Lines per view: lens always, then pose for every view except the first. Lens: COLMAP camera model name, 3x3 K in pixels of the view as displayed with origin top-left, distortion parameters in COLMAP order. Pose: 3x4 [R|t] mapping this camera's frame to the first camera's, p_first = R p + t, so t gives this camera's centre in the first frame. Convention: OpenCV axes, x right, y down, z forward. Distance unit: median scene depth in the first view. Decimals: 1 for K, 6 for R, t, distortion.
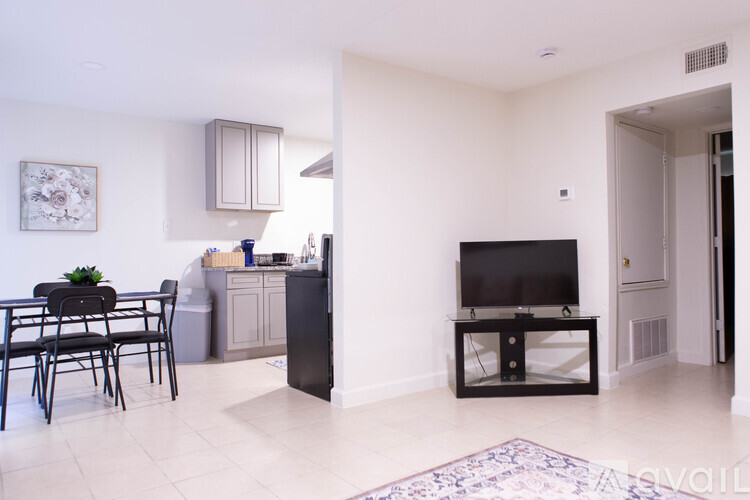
lens RADIAL K [[515.6, 0, 376.6], [0, 515.6, 251.9], [0, 0, 1]] dist [-0.031960, 0.009711]
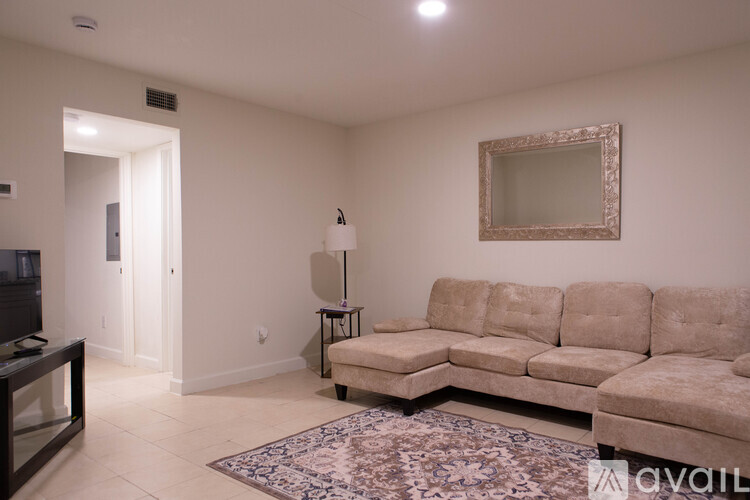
lens RADIAL K [[515.6, 0, 377.0], [0, 515.6, 251.4], [0, 0, 1]] dist [-0.031960, 0.009711]
pose [[-0.203654, 0.016026, 0.978912, -0.823464], [0.003662, 0.999871, -0.015607, -0.014037], [-0.979036, 0.000406, -0.203686, 1.020963]]
